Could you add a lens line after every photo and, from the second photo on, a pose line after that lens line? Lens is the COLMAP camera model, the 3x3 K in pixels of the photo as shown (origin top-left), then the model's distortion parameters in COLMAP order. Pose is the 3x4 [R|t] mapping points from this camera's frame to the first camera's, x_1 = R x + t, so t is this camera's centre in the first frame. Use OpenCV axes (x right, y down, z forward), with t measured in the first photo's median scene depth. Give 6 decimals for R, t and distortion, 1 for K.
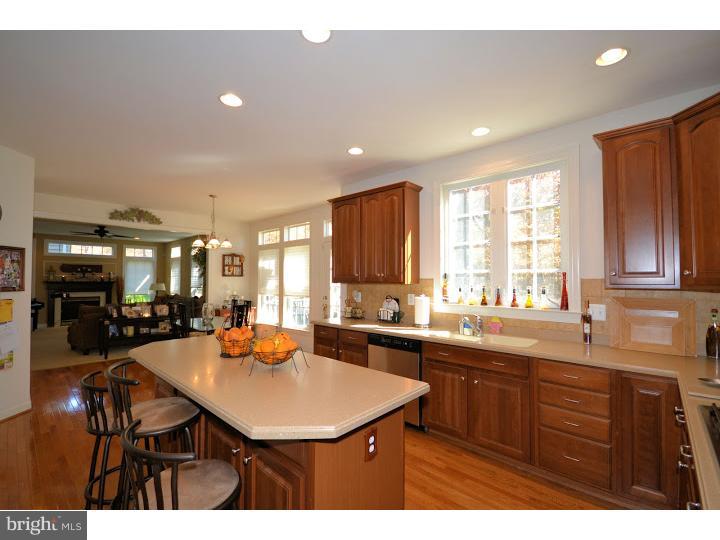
lens RADIAL K [[321.4, 0, 353.3], [0, 321.4, 273.1], [0, 0, 1]] dist [0.001662, -0.010338]
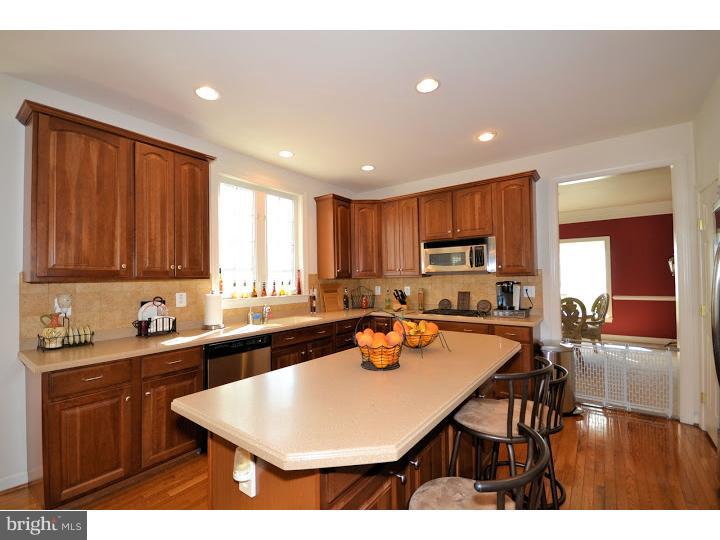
lens RADIAL K [[321.4, 0, 353.3], [0, 321.4, 273.1], [0, 0, 1]] dist [0.001662, -0.010338]
pose [[-0.089591, 0.012140, 0.995905, -1.478579], [-0.009419, 0.999871, -0.013036, 0.051896], [-0.995934, -0.010548, -0.089465, 1.481118]]
